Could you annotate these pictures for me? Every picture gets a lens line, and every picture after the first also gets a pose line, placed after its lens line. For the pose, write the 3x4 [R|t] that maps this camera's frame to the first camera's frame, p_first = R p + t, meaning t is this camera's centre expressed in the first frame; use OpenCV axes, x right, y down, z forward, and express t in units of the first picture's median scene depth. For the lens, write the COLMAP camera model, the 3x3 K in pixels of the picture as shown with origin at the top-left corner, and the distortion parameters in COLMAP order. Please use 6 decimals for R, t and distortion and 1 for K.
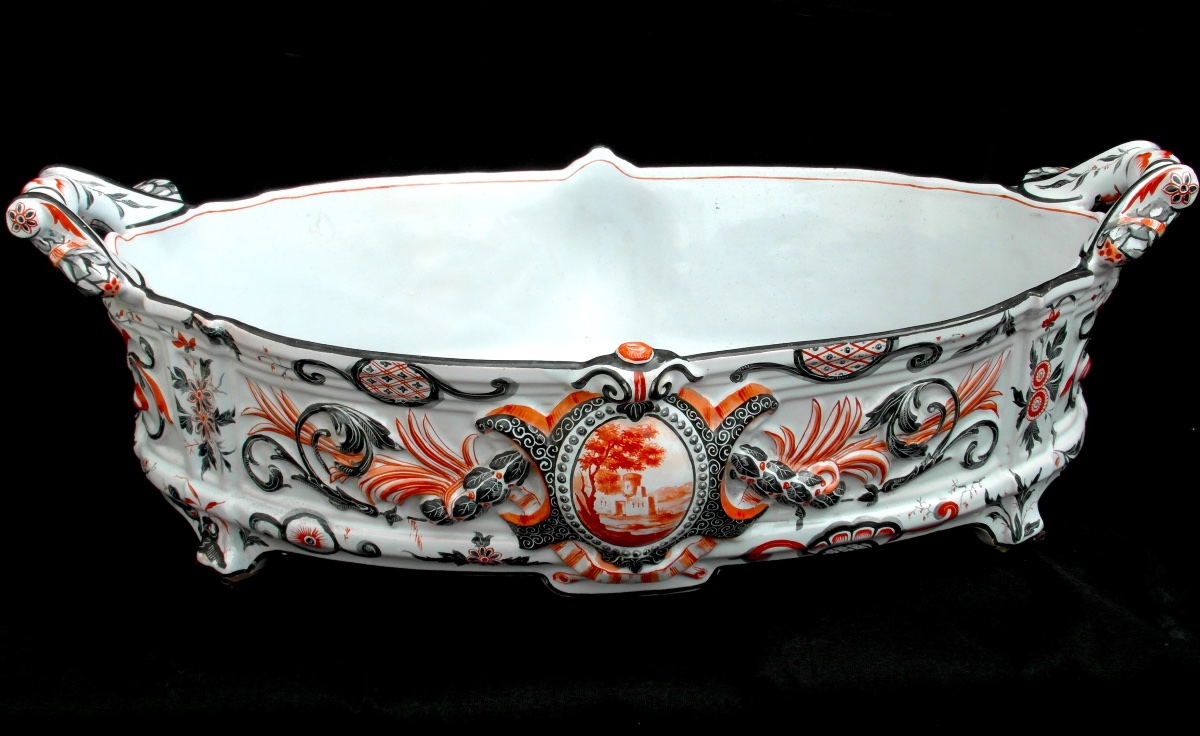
lens RADIAL K [[1772.4, 0, 654.9], [0, 1772.4, 352.7], [0, 0, 1]] dist [-0.209385, 0.000000]
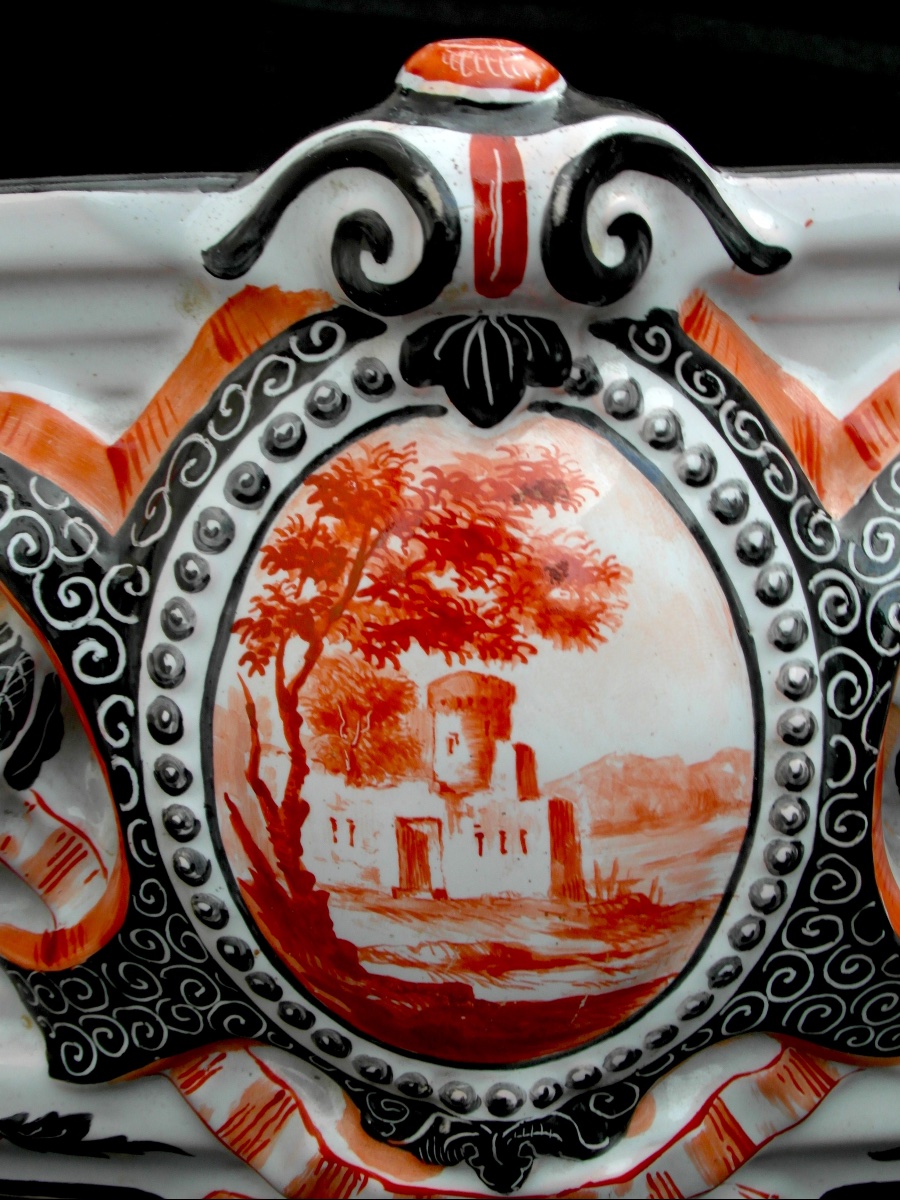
lens RADIAL K [[1769.6, 0, 450.5], [0, 1769.6, 597.2], [0, 0, 1]] dist [-0.222227, 0.000000]
pose [[0.994671, -0.005366, -0.102961, 0.006486], [-0.024149, 0.958737, -0.283267, 0.115572], [0.100232, 0.284244, 0.953498, 0.766686]]
